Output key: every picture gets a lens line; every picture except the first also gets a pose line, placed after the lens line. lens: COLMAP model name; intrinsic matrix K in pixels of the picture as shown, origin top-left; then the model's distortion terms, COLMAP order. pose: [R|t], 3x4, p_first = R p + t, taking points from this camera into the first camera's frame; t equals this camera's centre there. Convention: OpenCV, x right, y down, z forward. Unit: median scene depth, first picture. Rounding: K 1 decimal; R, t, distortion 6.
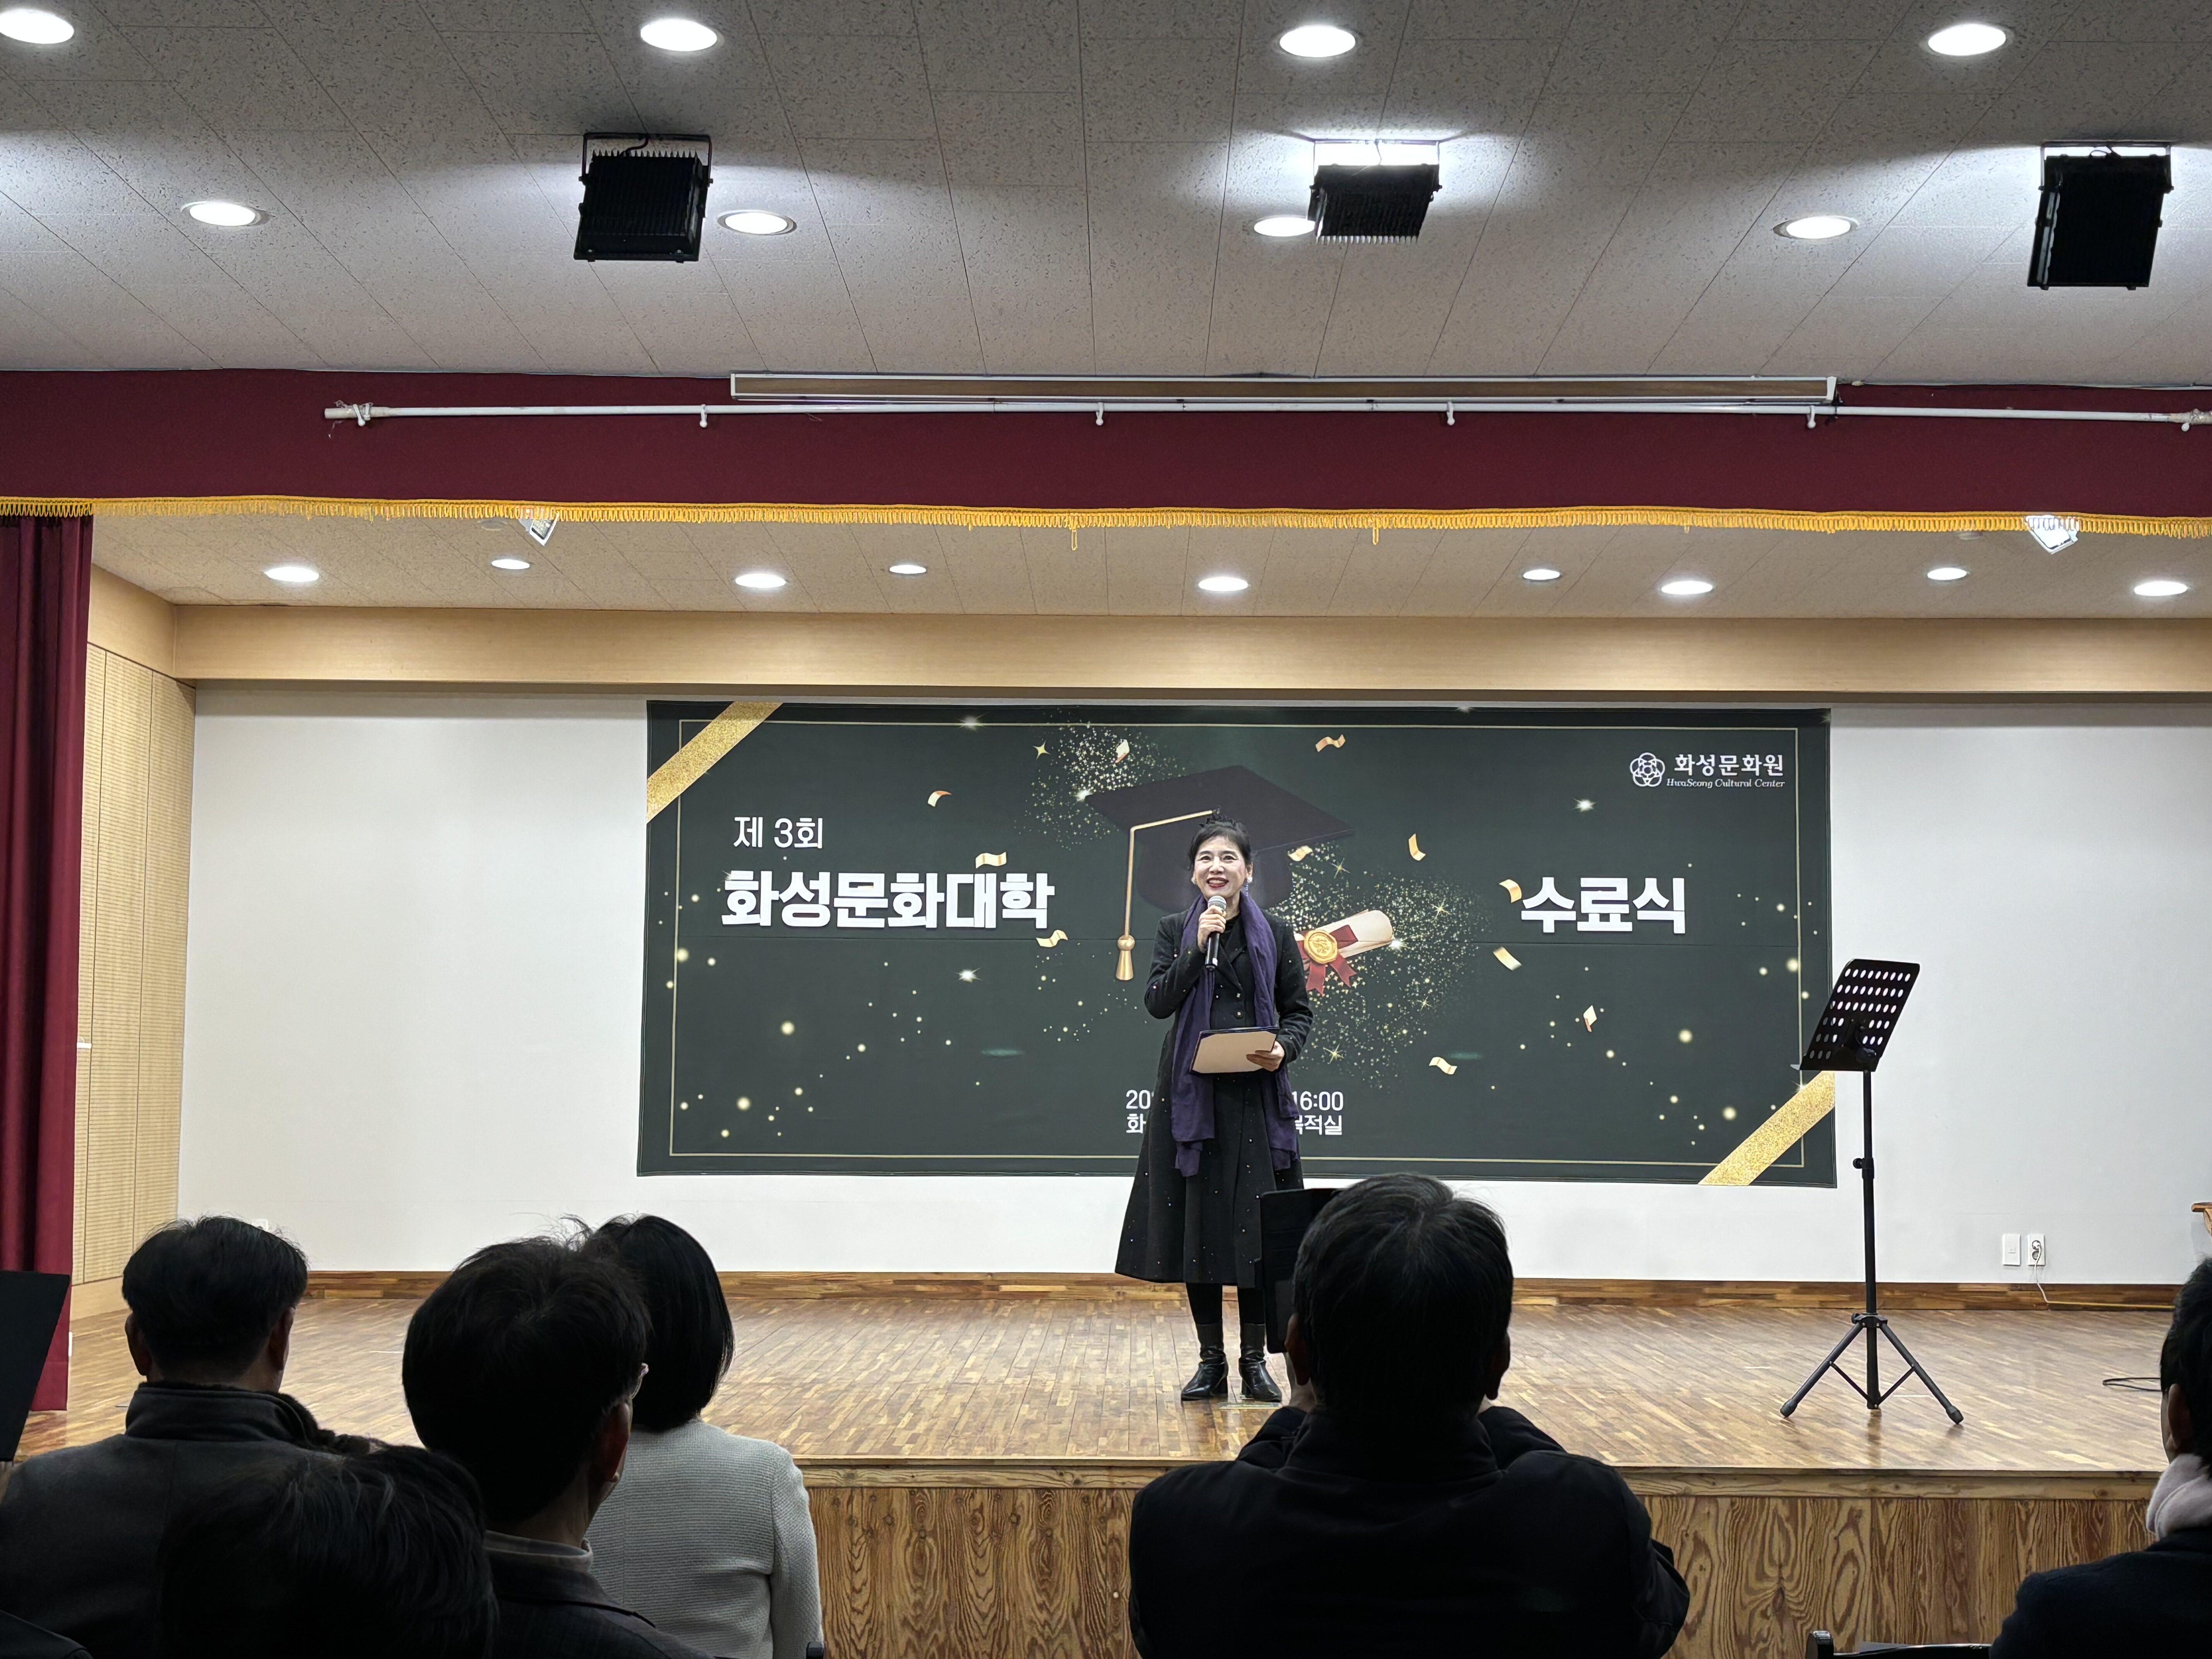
lens RADIAL K [[3018.4, 0, 1116.0], [0, 3018.4, 850.9], [0, 0, 1]] dist [0.072432, 0.000000]
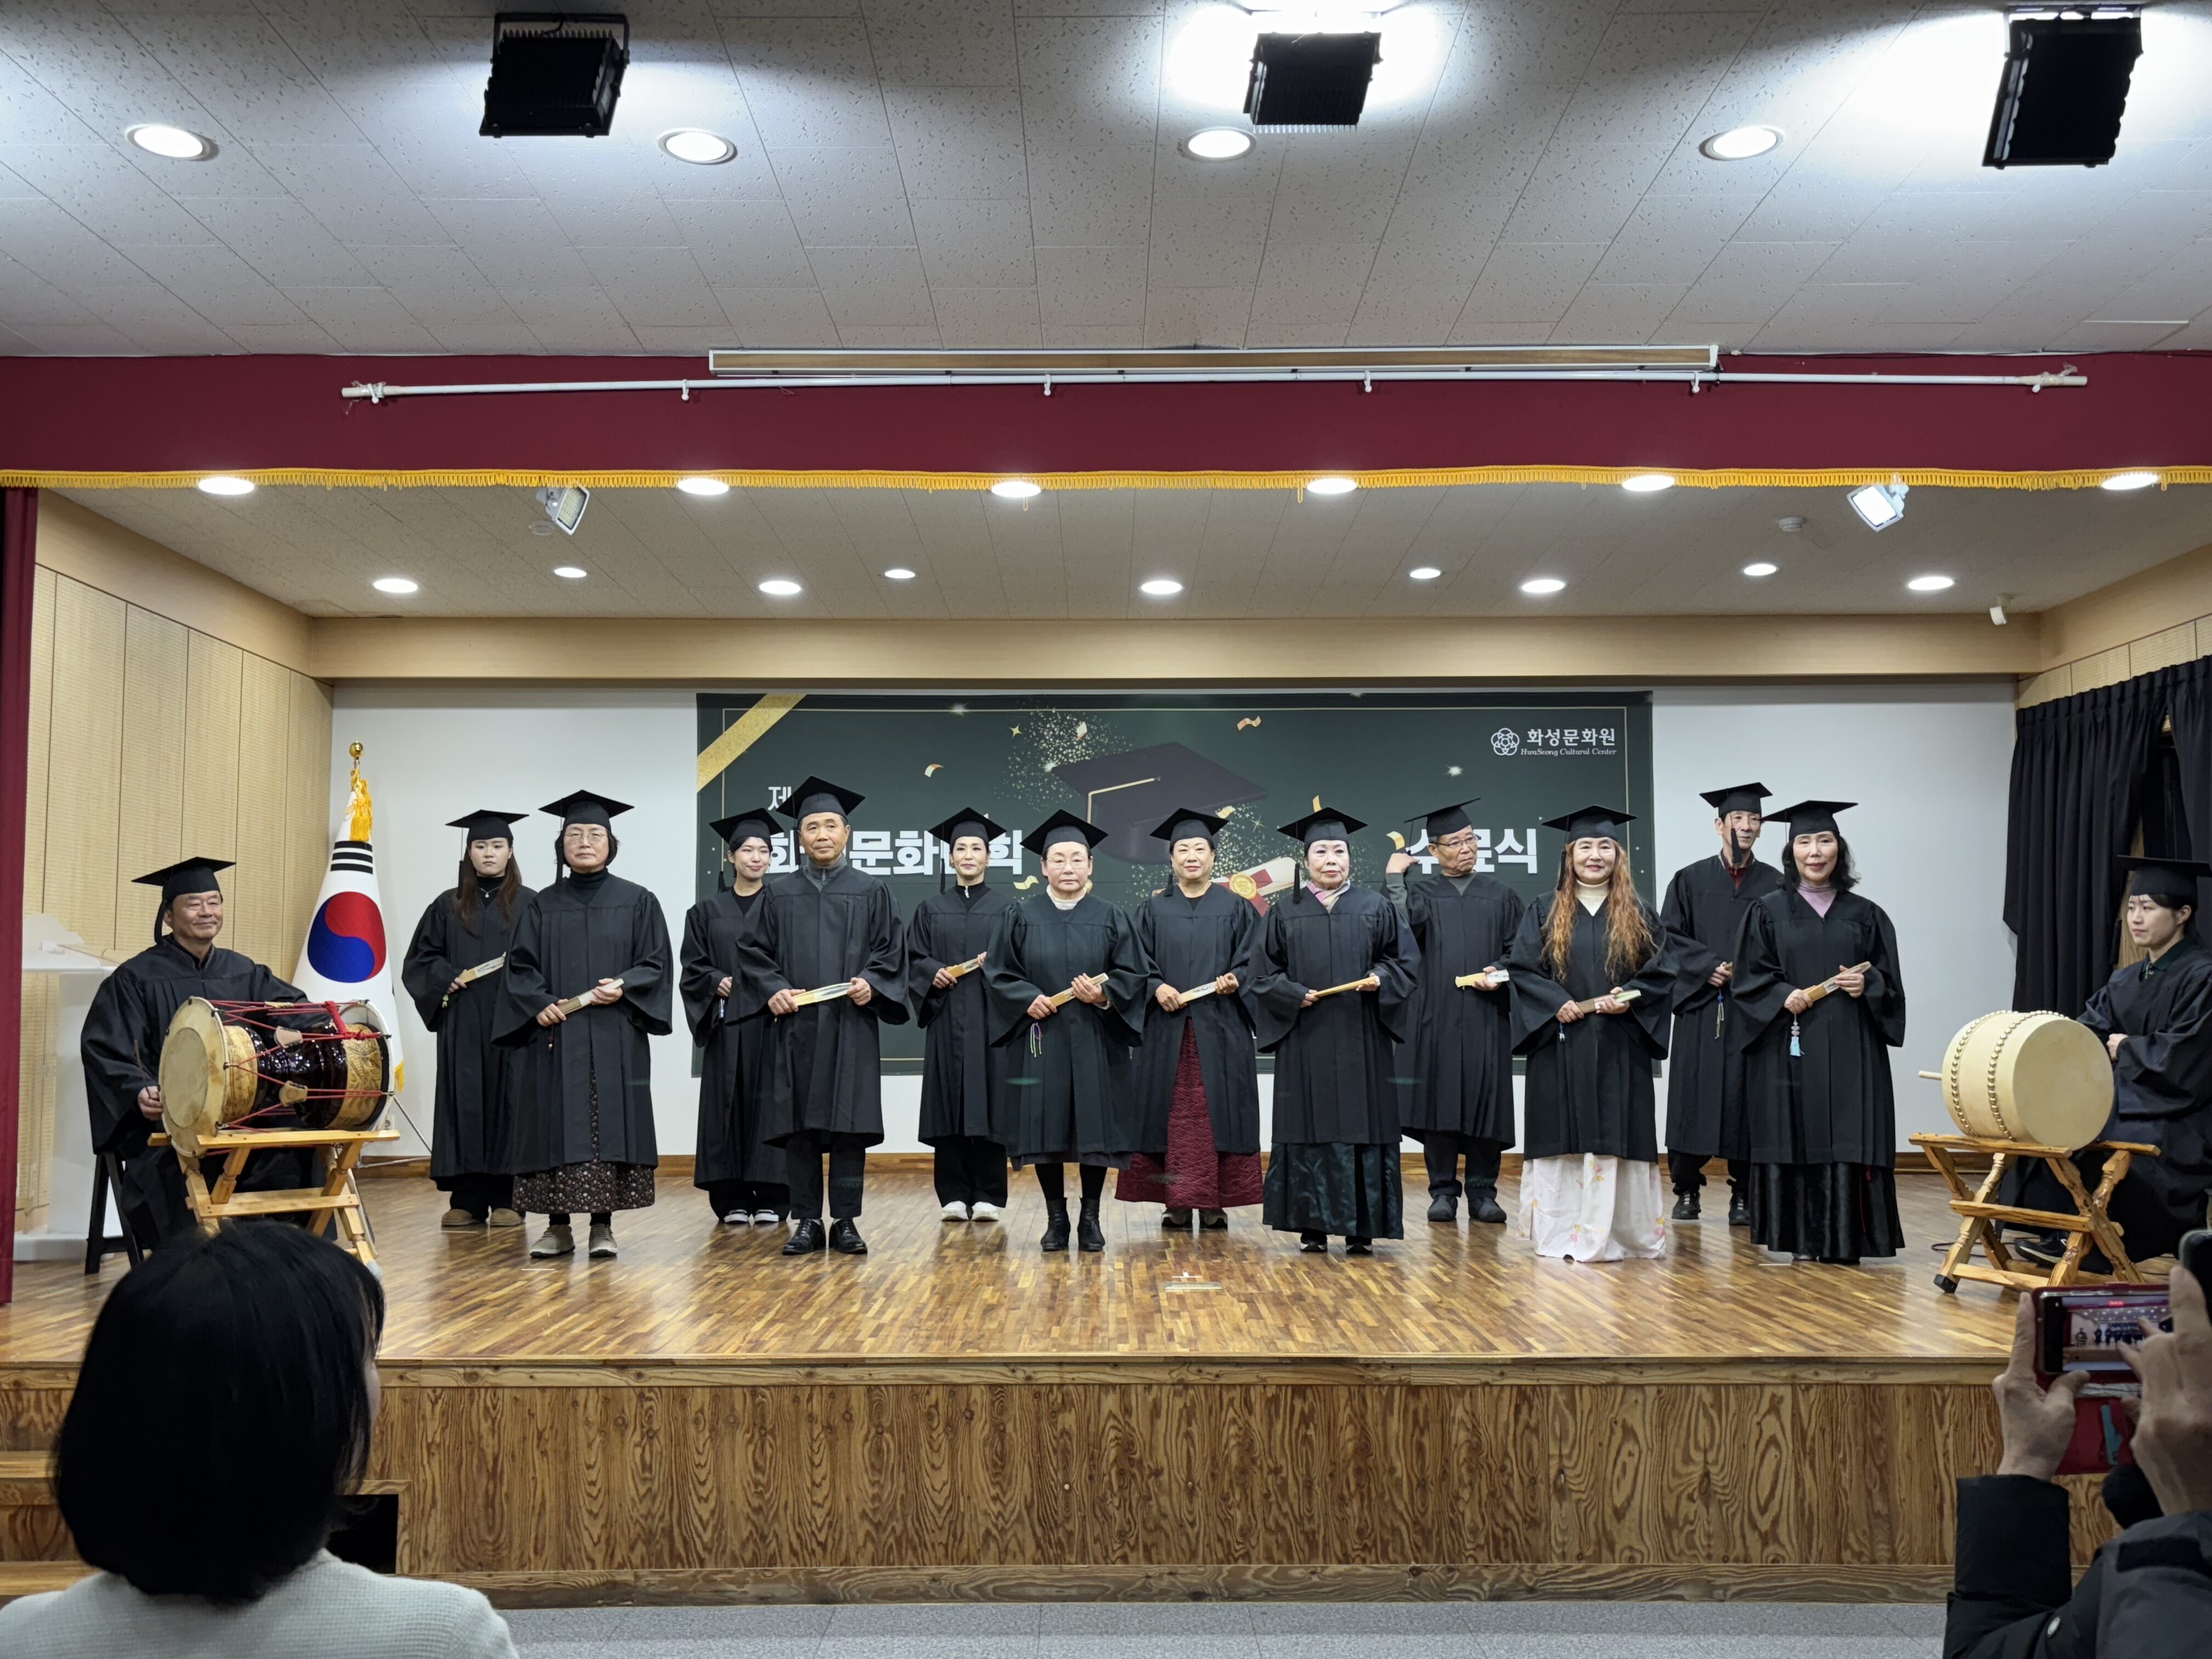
lens RADIAL K [[2010.5, 0, 1088.2], [0, 2010.5, 870.9], [0, 0, 1]] dist [-0.004869, 0.035716]
pose [[0.999954, -0.009450, -0.001756, 0.009054], [0.009470, 0.999891, 0.011288, 0.023397], [0.001649, -0.011304, 0.999935, 0.271544]]
